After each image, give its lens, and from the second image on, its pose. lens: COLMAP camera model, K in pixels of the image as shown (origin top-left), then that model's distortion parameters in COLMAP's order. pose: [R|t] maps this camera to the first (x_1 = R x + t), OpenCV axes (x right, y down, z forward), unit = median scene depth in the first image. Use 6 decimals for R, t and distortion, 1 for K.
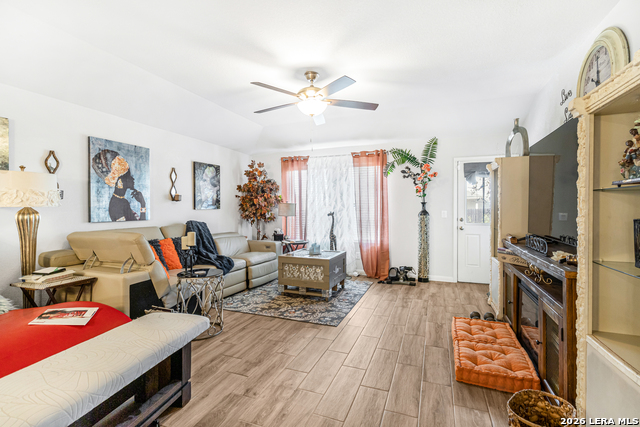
lens RADIAL K [[296.6, 0, 324.1], [0, 296.6, 206.7], [0, 0, 1]] dist [0.002275, 0.000290]
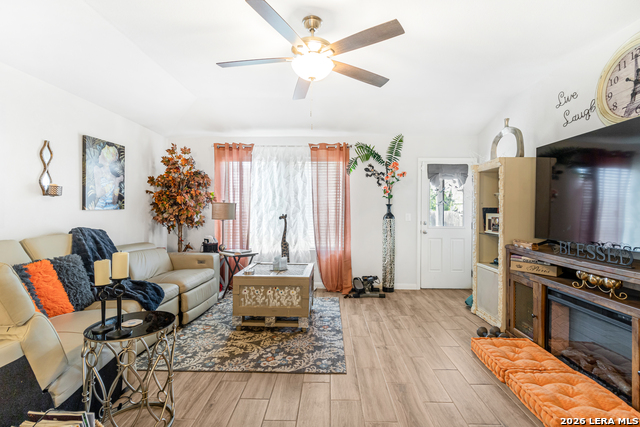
lens RADIAL K [[296.6, 0, 324.1], [0, 296.6, 206.7], [0, 0, 1]] dist [0.002275, 0.000290]
pose [[0.938407, 0.012333, 0.345312, -0.167031], [-0.010522, 0.999919, -0.007119, 0.001414], [-0.345372, 0.003047, 0.938461, 0.212971]]
